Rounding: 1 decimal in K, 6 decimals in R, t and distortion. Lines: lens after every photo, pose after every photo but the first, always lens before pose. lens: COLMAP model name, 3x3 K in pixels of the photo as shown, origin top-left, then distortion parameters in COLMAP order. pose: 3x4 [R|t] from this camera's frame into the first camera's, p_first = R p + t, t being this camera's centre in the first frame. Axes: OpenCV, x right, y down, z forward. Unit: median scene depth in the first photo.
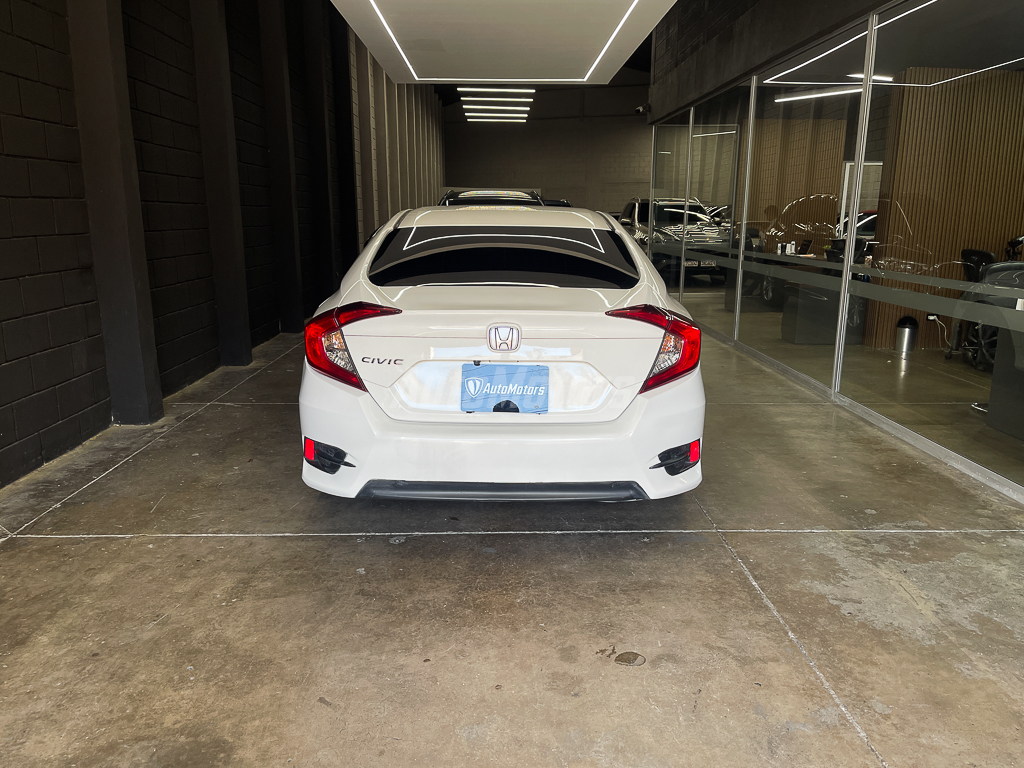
lens RADIAL K [[809.6, 0, 527.8], [0, 809.6, 392.5], [0, 0, 1]] dist [0.047662, -0.079216]
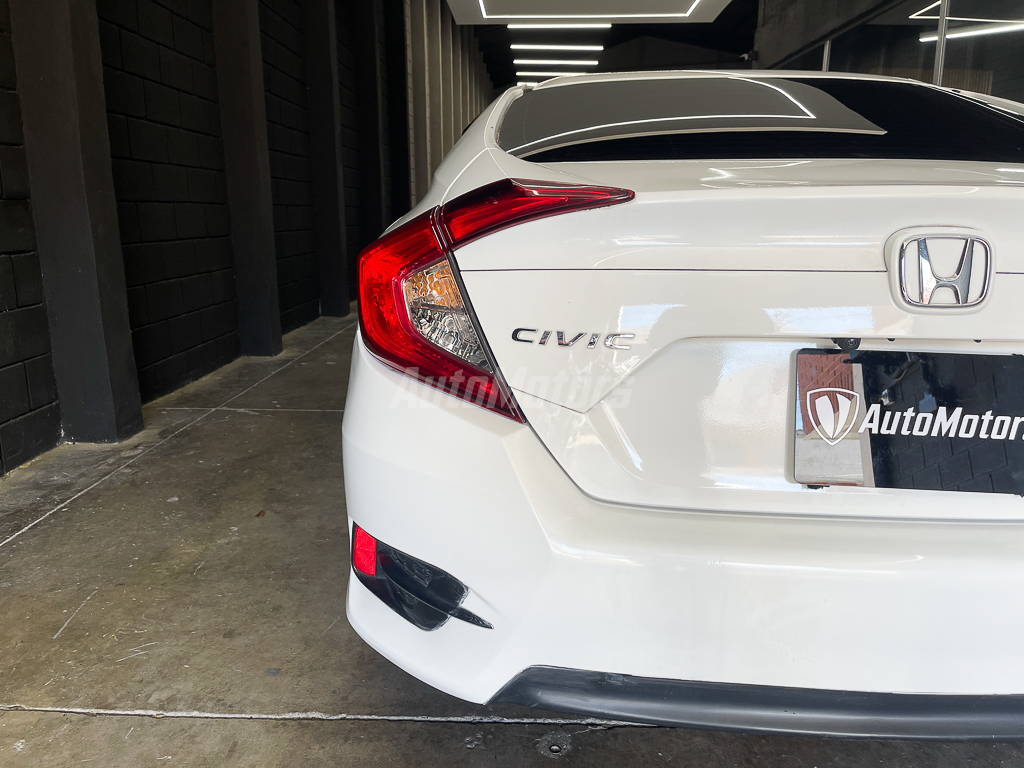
lens RADIAL K [[780.2, 0, 516.6], [0, 780.2, 389.3], [0, 0, 1]] dist [0.053613, -0.087012]
pose [[0.998406, 0.012279, -0.055090, -0.155019], [-0.012074, 0.999919, 0.004059, -0.014762], [0.055136, -0.003388, 0.998473, 0.549929]]
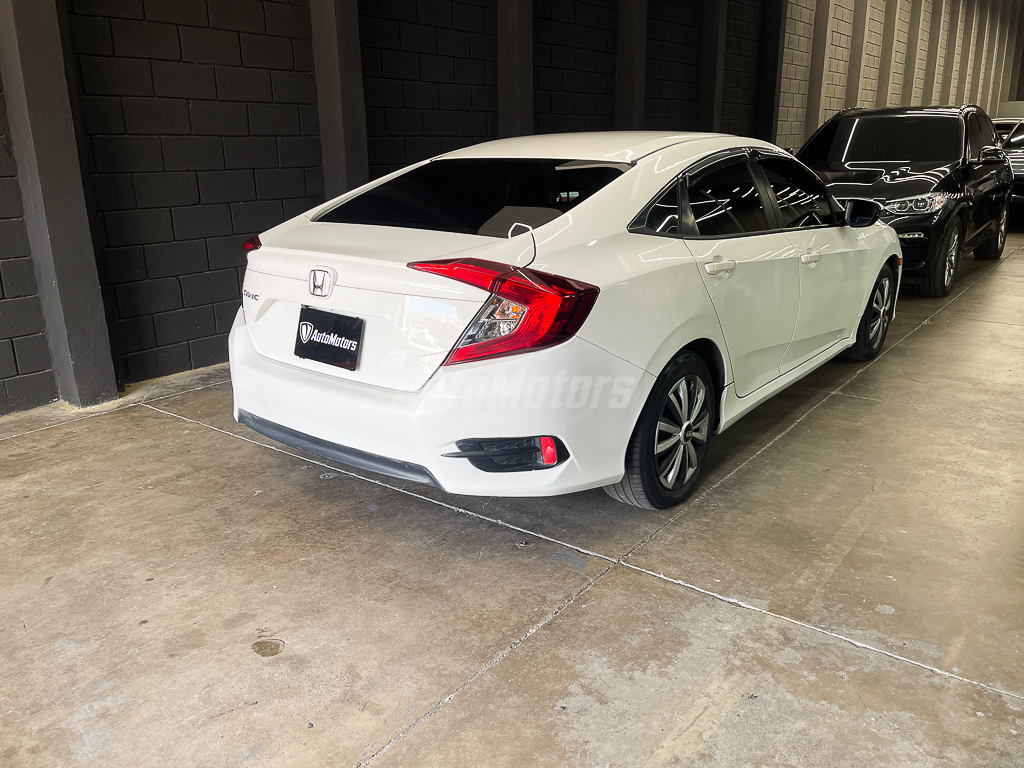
lens RADIAL K [[838.8, 0, 512.0], [0, 838.8, 384.0], [0, 0, 1]] dist [0.055036, -0.086345]
pose [[0.768547, 0.164399, -0.618310, 0.626365], [-0.126094, 0.986389, 0.105533, -0.068625], [0.627244, -0.003142, 0.778816, 0.316537]]
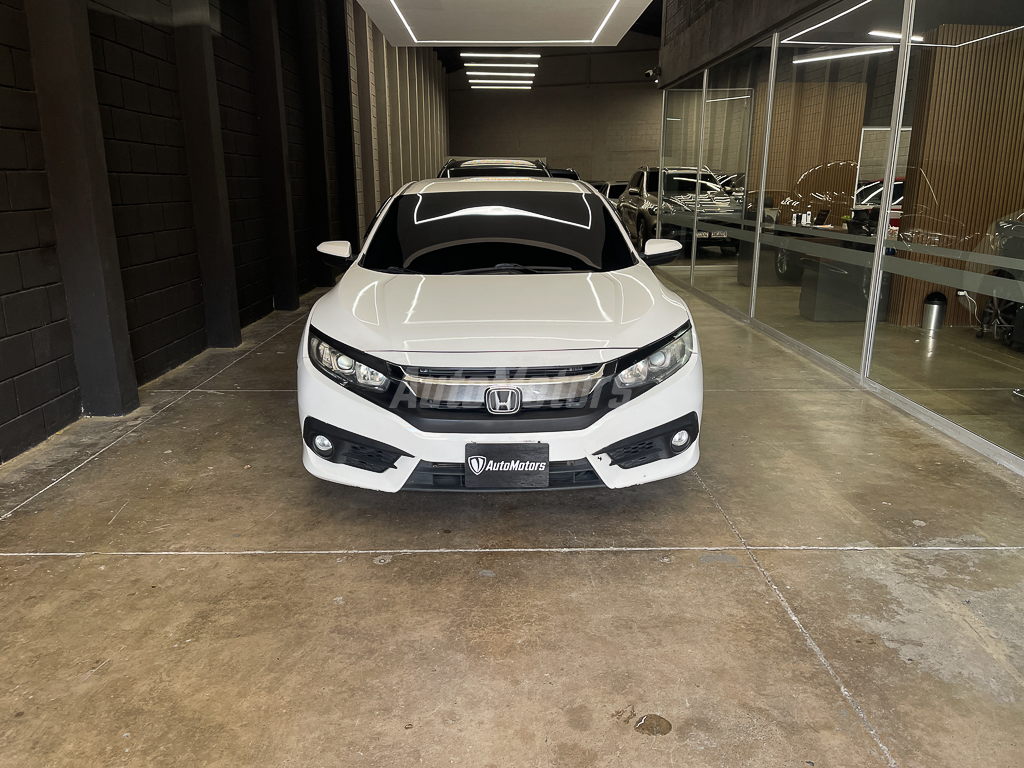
lens RADIAL K [[797.7, 0, 522.2], [0, 797.7, 387.4], [0, 0, 1]] dist [0.057693, -0.089857]
pose [[0.999900, -0.000554, -0.014155, 0.002823], [0.001022, 0.999452, 0.033080, -0.032705], [0.014129, -0.033091, 0.999352, 0.135798]]
